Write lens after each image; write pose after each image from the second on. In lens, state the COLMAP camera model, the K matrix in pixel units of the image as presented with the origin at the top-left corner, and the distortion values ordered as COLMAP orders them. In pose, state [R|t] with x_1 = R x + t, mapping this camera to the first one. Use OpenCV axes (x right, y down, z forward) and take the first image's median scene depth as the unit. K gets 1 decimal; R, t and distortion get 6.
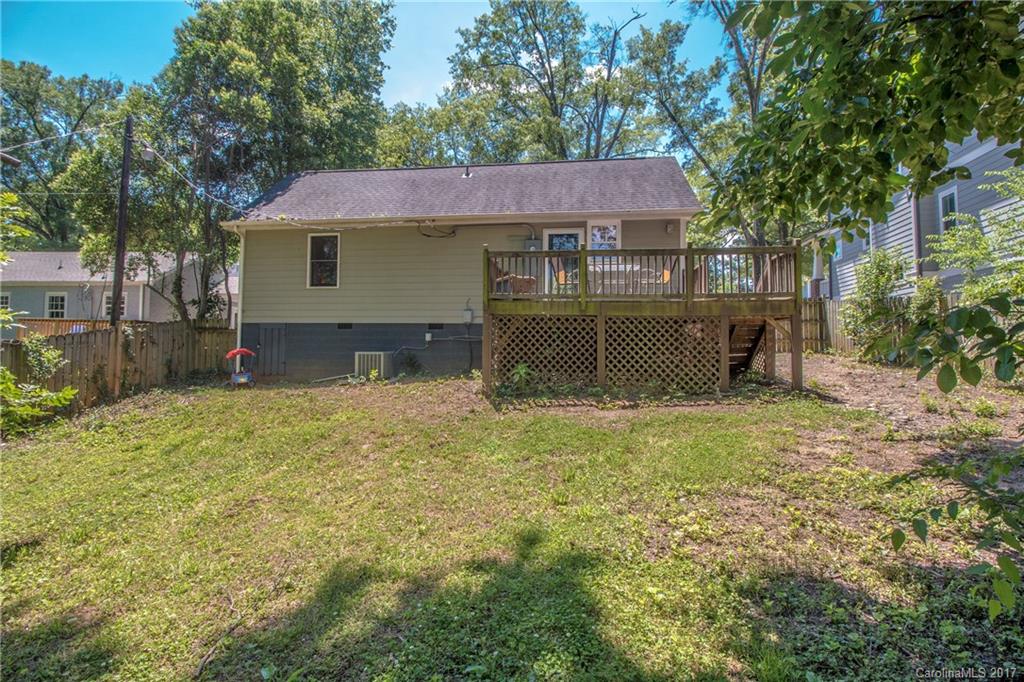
lens RADIAL K [[472.6, 0, 515.1], [0, 472.6, 341.5], [0, 0, 1]] dist [-0.002043, -0.000270]
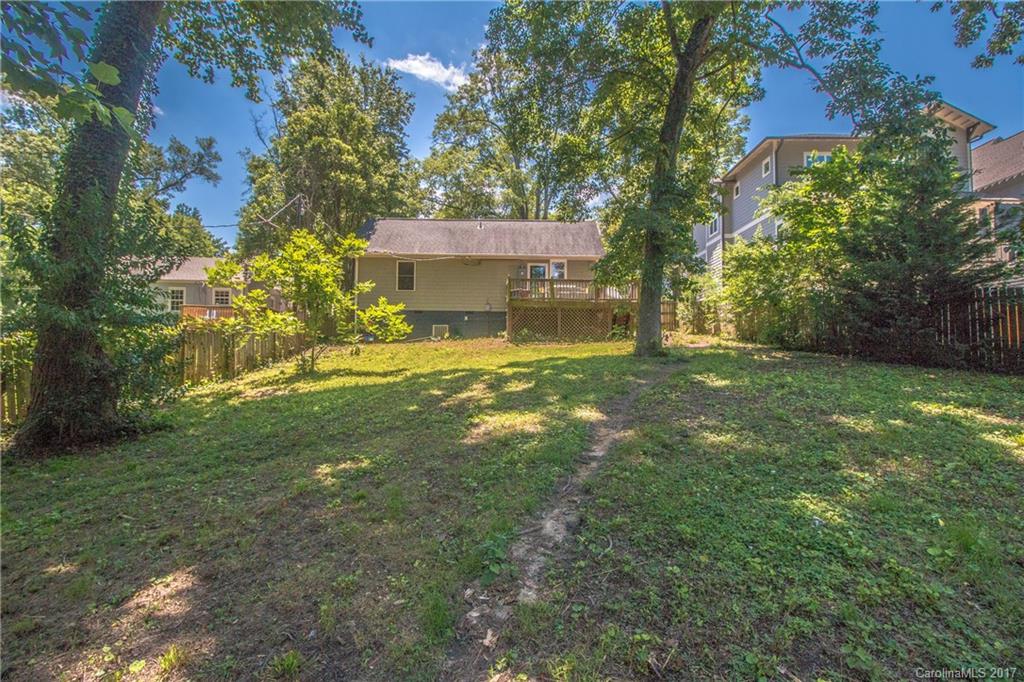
lens RADIAL K [[472.6, 0, 510.0], [0, 472.6, 338.6], [0, 0, 1]] dist [-0.002043, -0.000270]
pose [[0.993053, 0.003886, 0.117605, -0.230042], [-0.004943, 0.999950, 0.008694, 0.054558], [-0.117566, -0.009215, 0.993022, -0.893692]]
